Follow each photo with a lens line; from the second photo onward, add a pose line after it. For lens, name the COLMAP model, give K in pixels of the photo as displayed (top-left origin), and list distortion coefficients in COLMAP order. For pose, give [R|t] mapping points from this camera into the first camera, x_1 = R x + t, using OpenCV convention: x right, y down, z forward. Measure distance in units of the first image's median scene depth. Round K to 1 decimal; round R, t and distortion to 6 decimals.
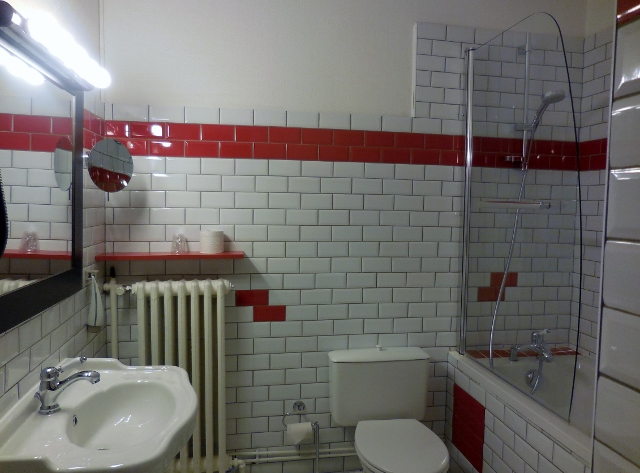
lens RADIAL K [[489.9, 0, 321.1], [0, 489.9, 225.2], [0, 0, 1]] dist [-0.002934, -0.001507]
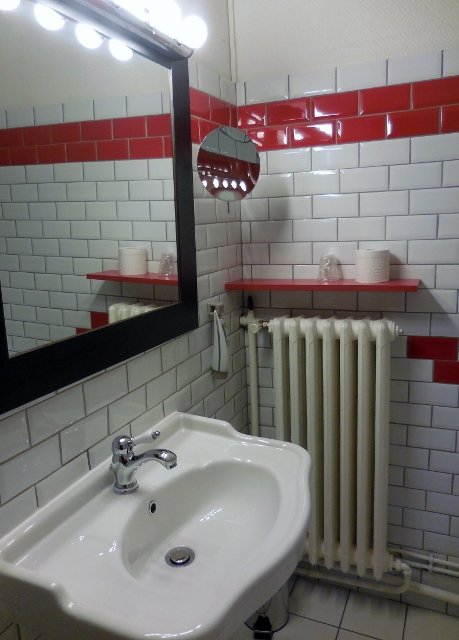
lens RADIAL K [[514.7, 0, 231.0], [0, 514.7, 323.7], [0, 0, 1]] dist [-0.004273, -0.000201]
pose [[0.835127, 0.068209, -0.545811, 0.015421], [0.026296, 0.986196, 0.163478, -0.010777], [0.549428, -0.150878, 0.821806, 0.301046]]
